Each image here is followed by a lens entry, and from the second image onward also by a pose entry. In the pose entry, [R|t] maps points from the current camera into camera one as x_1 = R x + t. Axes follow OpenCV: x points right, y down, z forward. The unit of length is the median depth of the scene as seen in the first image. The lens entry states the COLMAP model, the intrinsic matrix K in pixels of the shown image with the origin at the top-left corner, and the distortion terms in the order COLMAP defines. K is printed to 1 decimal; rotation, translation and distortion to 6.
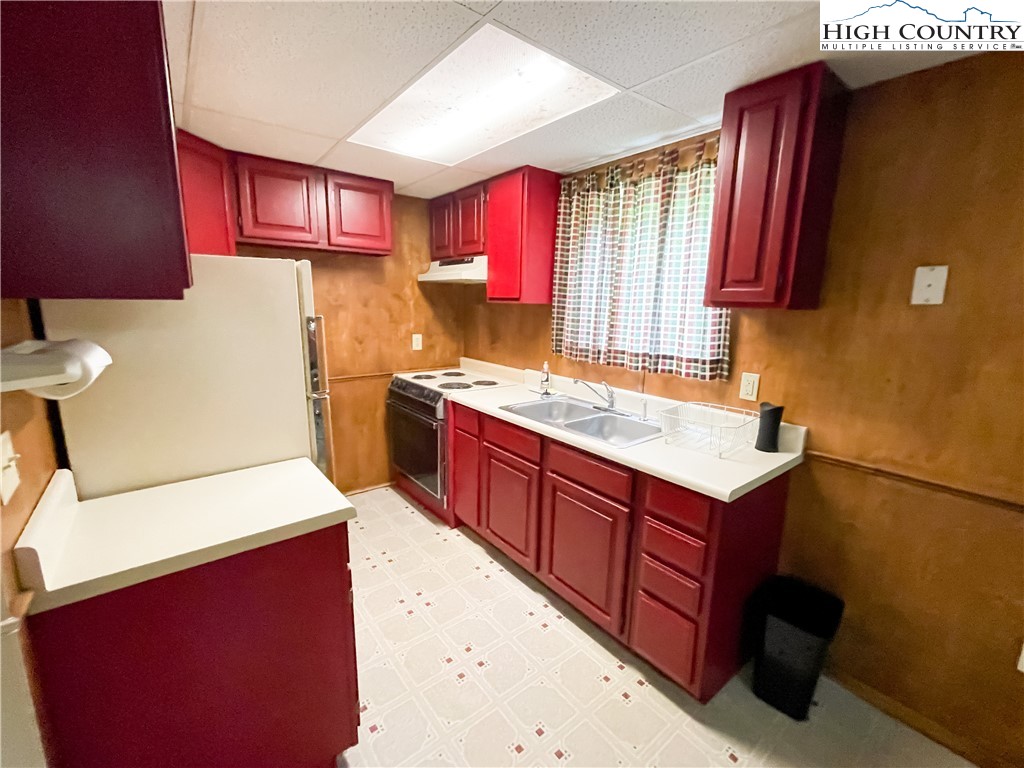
lens RADIAL K [[432.2, 0, 512.0], [0, 432.2, 384.0], [0, 0, 1]] dist [-0.003090, 0.000001]
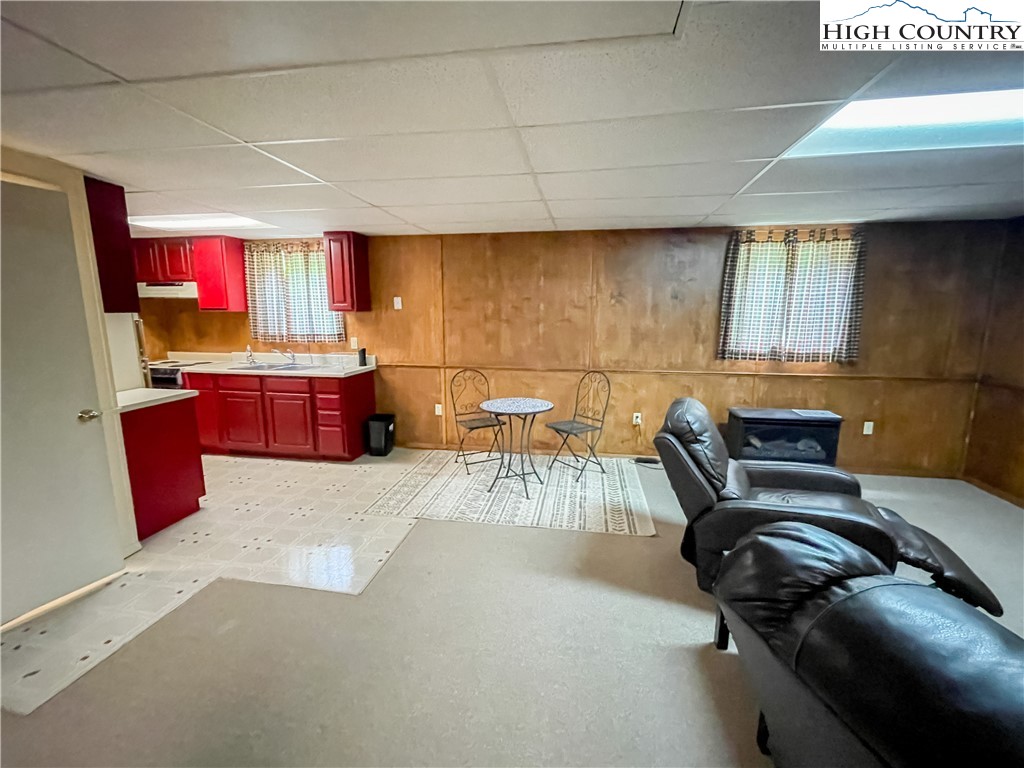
lens RADIAL K [[432.2, 0, 512.0], [0, 432.2, 384.0], [0, 0, 1]] dist [-0.003090, 0.000001]
pose [[0.743823, -0.130397, 0.655534, -0.321182], [0.138172, 0.989598, 0.040068, 0.198667], [-0.653939, 0.060773, 0.754102, -1.083817]]
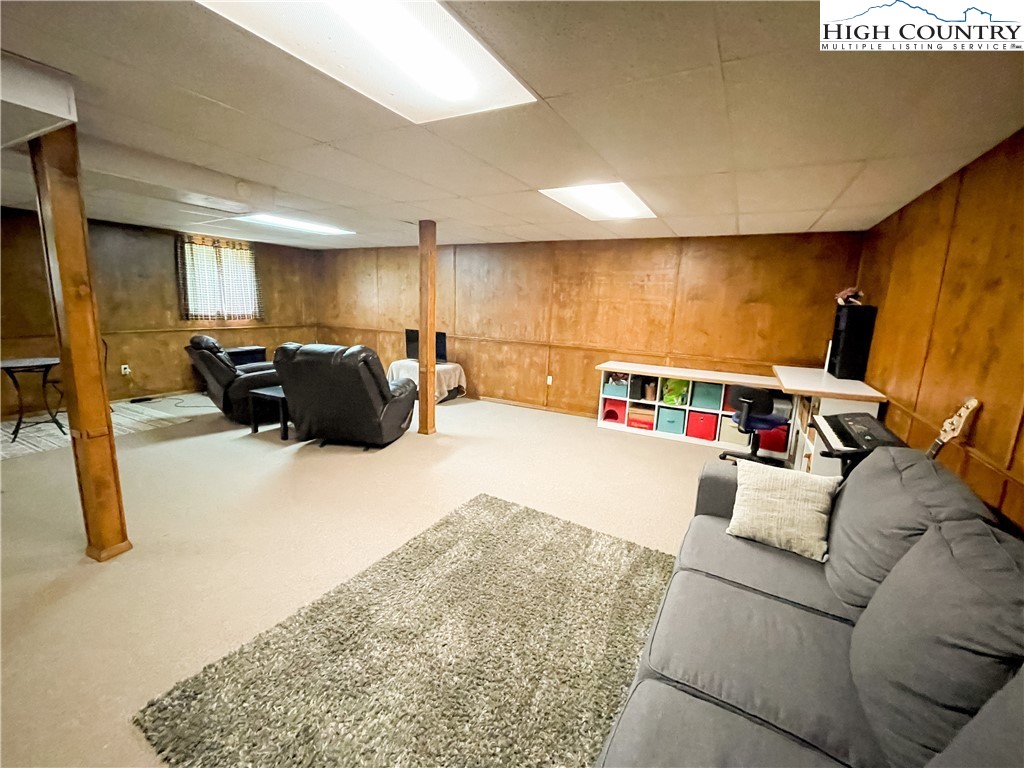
lens RADIAL K [[432.2, 0, 512.0], [0, 432.2, 384.0], [0, 0, 1]] dist [-0.003090, 0.000001]
pose [[-0.402061, -0.204279, 0.892534, -1.616327], [0.129230, 0.952375, 0.276190, 0.190176], [-0.906447, 0.226387, -0.356514, -1.094333]]
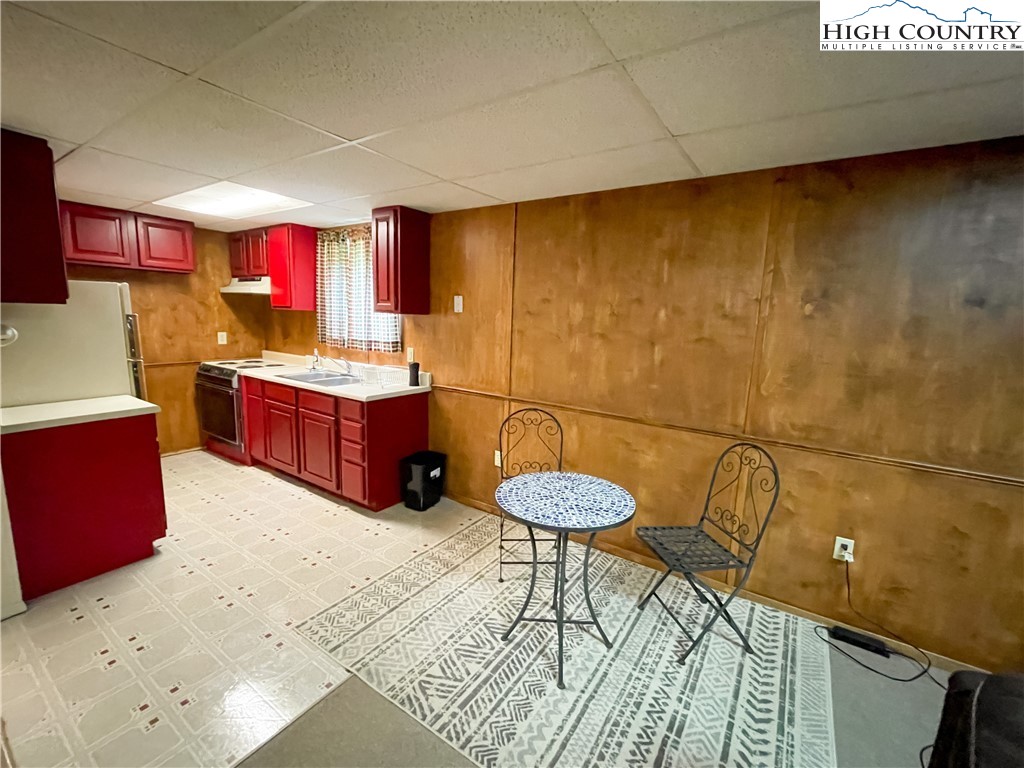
lens RADIAL K [[432.2, 0, 512.0], [0, 432.2, 384.0], [0, 0, 1]] dist [-0.003090, 0.000001]
pose [[0.952171, -0.034798, 0.303576, 0.300632], [0.041588, 0.999008, -0.015930, 0.138740], [-0.302721, 0.027793, 0.952674, -0.716206]]
